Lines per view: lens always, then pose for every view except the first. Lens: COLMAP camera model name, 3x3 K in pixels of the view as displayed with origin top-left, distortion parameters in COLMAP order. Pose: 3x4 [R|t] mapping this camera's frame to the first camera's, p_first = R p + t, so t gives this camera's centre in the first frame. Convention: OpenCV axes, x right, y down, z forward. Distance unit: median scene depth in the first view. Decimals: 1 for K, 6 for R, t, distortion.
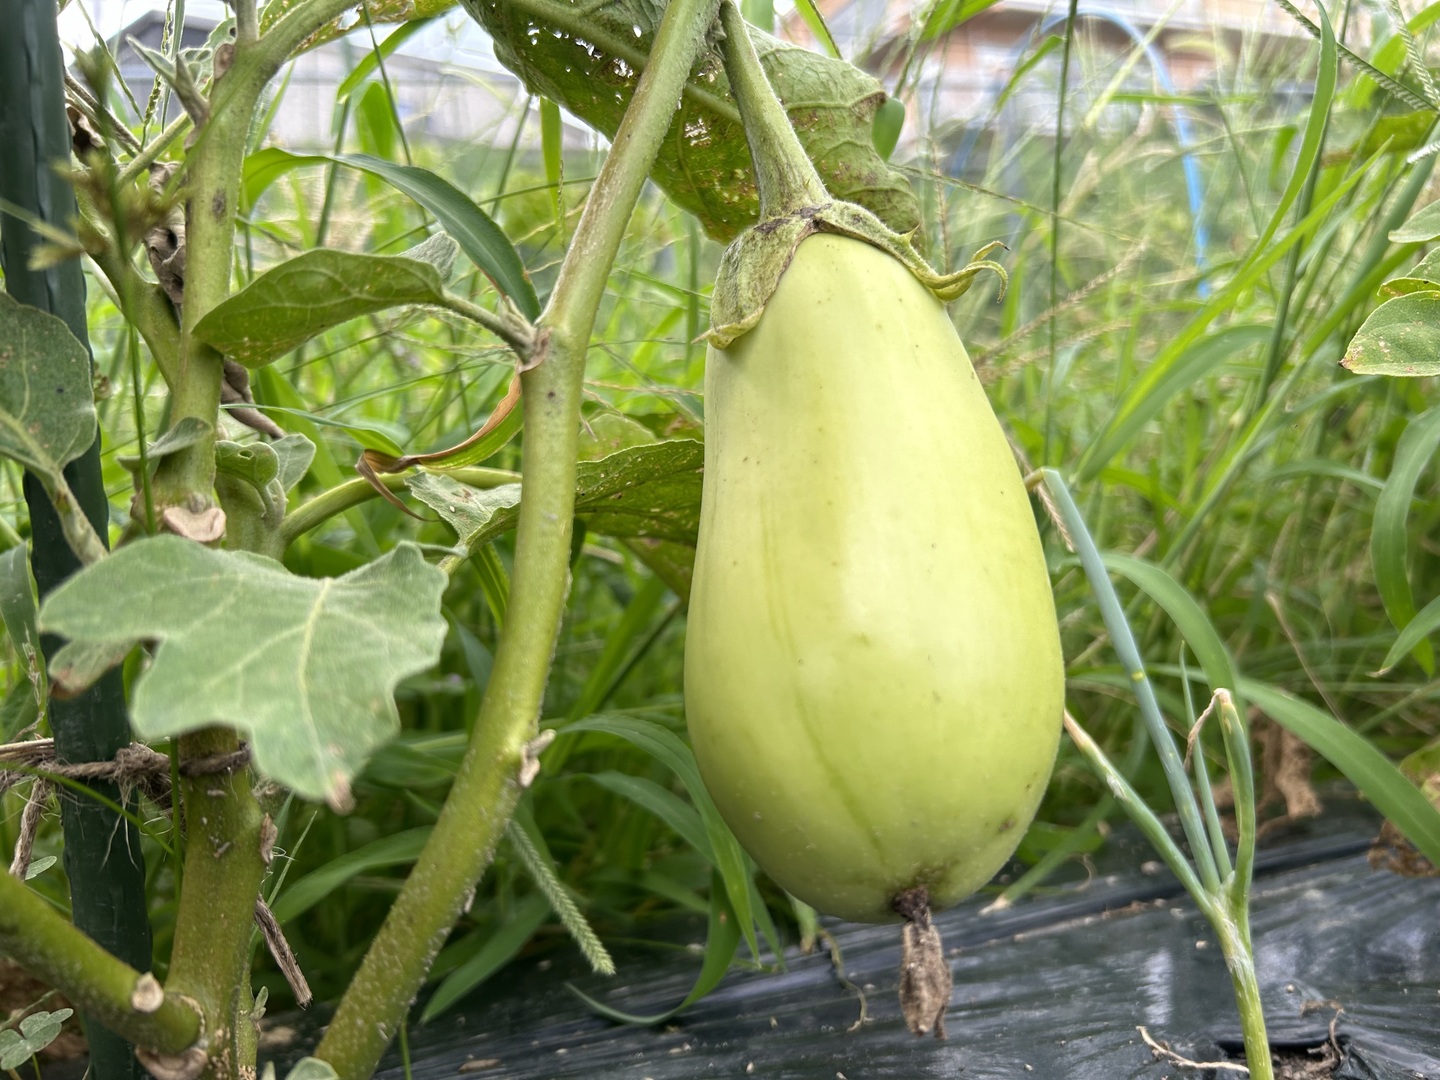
lens RADIAL K [[1052.6, 0, 719.5], [0, 1052.6, 410.8], [0, 0, 1]] dist [-0.036601, -0.029006]
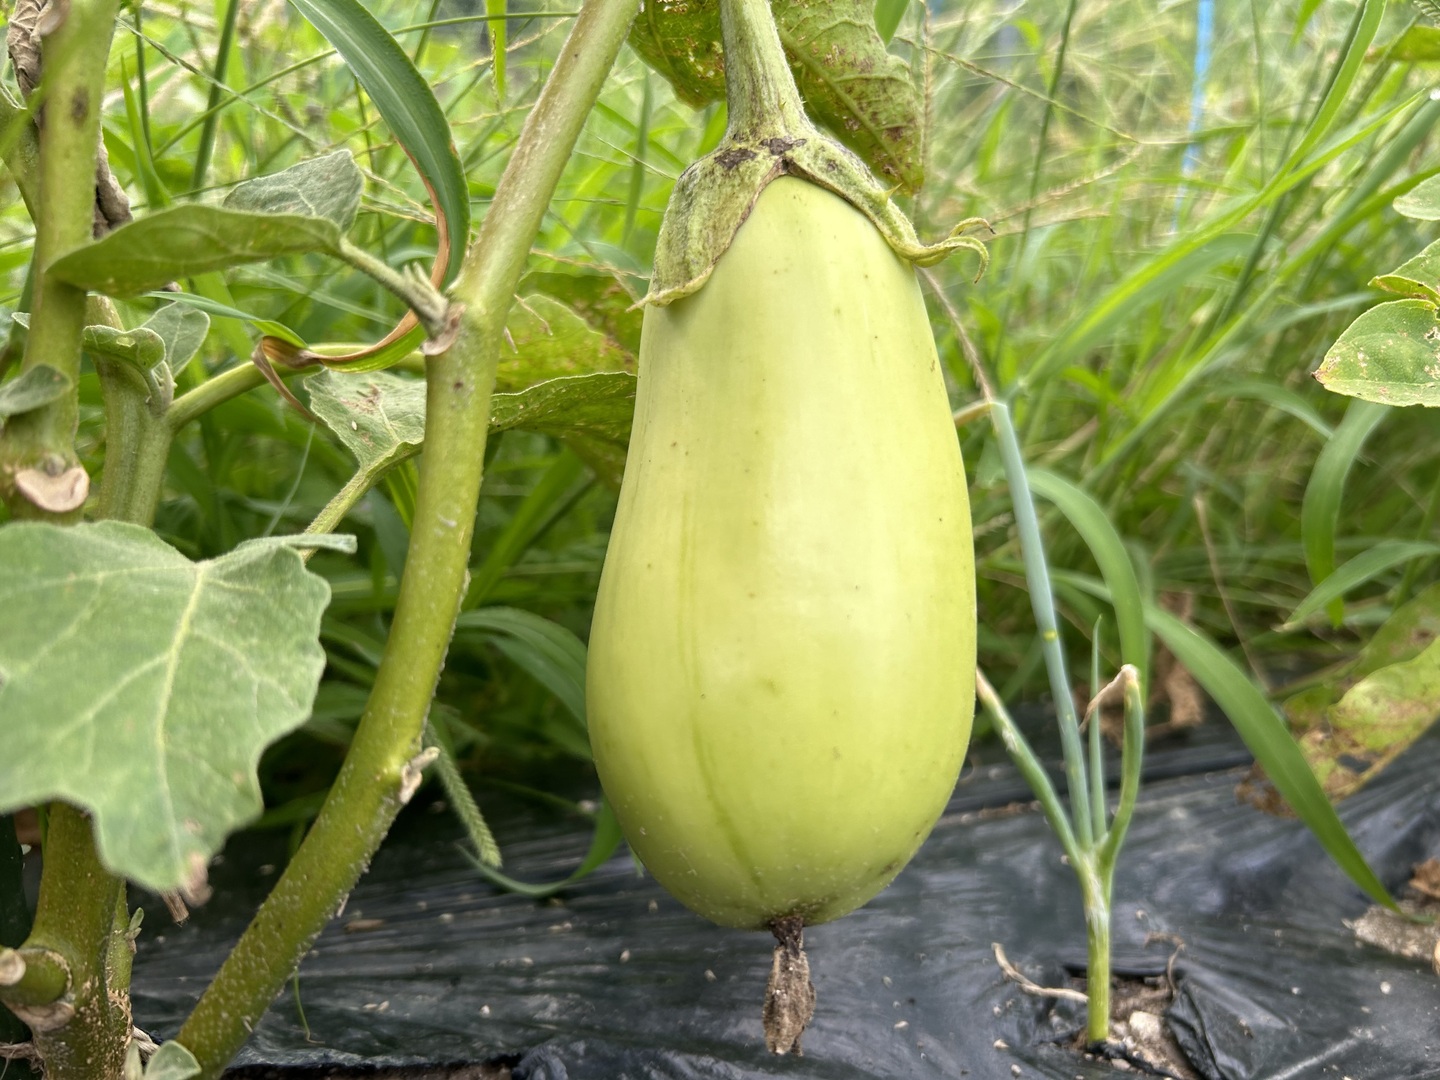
lens RADIAL K [[1107.6, 0, 729.2], [0, 1107.6, 537.2], [0, 0, 1]] dist [-0.084400, 0.029483]
pose [[0.991577, 0.101524, 0.080417, 0.003461], [-0.117900, 0.964570, 0.236016, -0.097929], [-0.053607, -0.243510, 0.968416, 0.041610]]
